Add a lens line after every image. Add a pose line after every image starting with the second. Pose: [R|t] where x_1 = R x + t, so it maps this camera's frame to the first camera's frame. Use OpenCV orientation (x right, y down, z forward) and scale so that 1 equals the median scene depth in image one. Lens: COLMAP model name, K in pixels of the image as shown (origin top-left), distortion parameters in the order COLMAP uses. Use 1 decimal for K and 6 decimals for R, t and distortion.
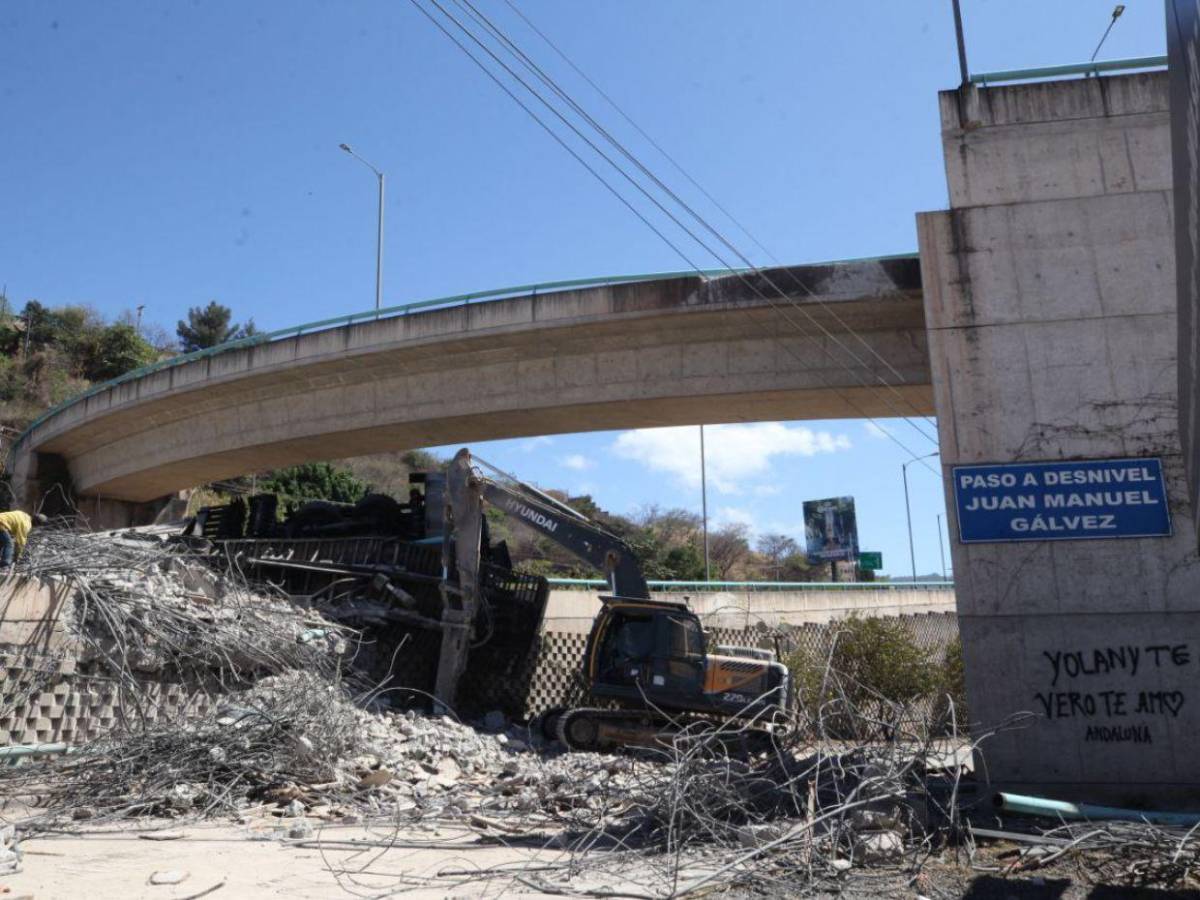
lens RADIAL K [[1005.3, 0, 600.0], [0, 1005.3, 450.0], [0, 0, 1]] dist [0.004109, 0.014898]
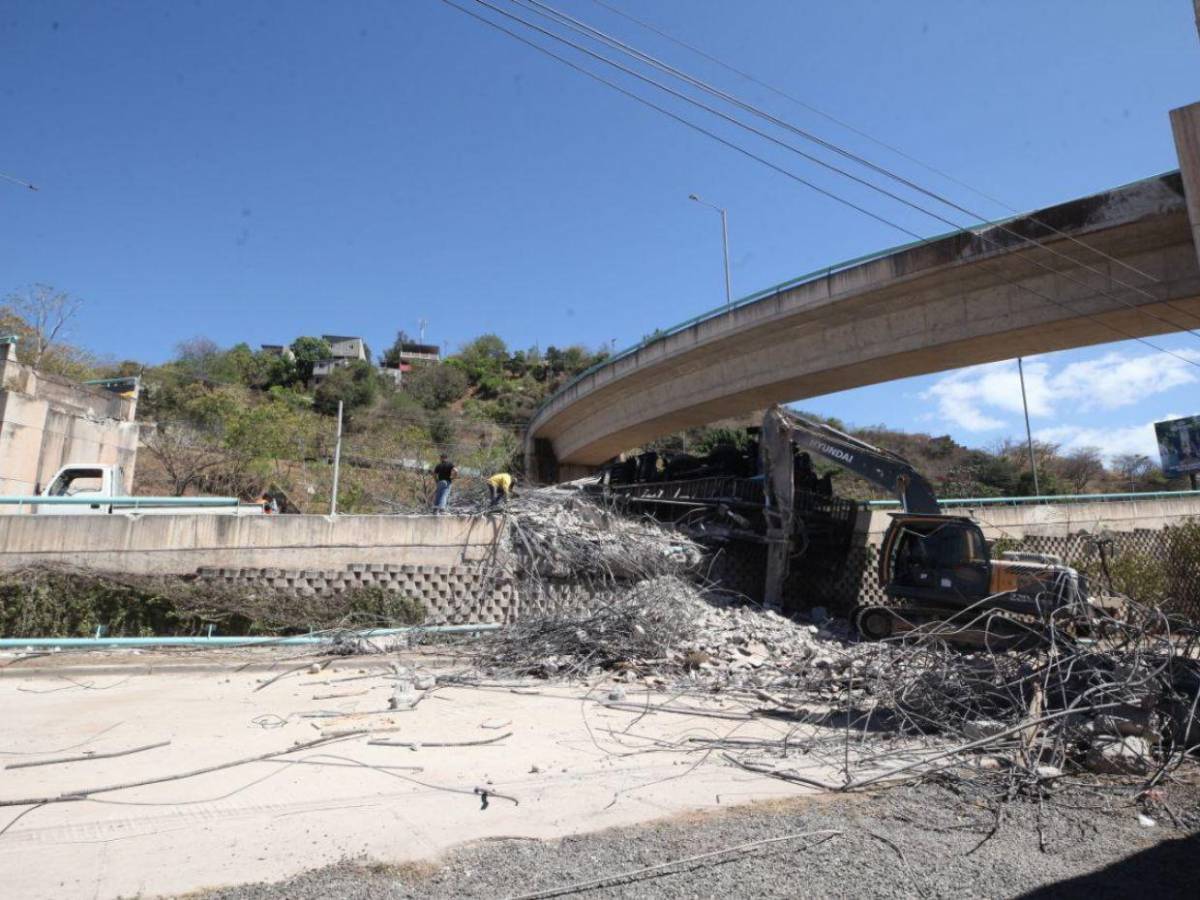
lens RADIAL K [[716.7, 0, 600.0], [0, 716.7, 450.0], [0, 0, 1]] dist [-0.037240, 0.015966]
pose [[0.885831, -0.083485, -0.456435, 0.090130], [0.103450, 0.994455, 0.018881, 0.019661], [0.452328, -0.063944, 0.889556, 0.099478]]
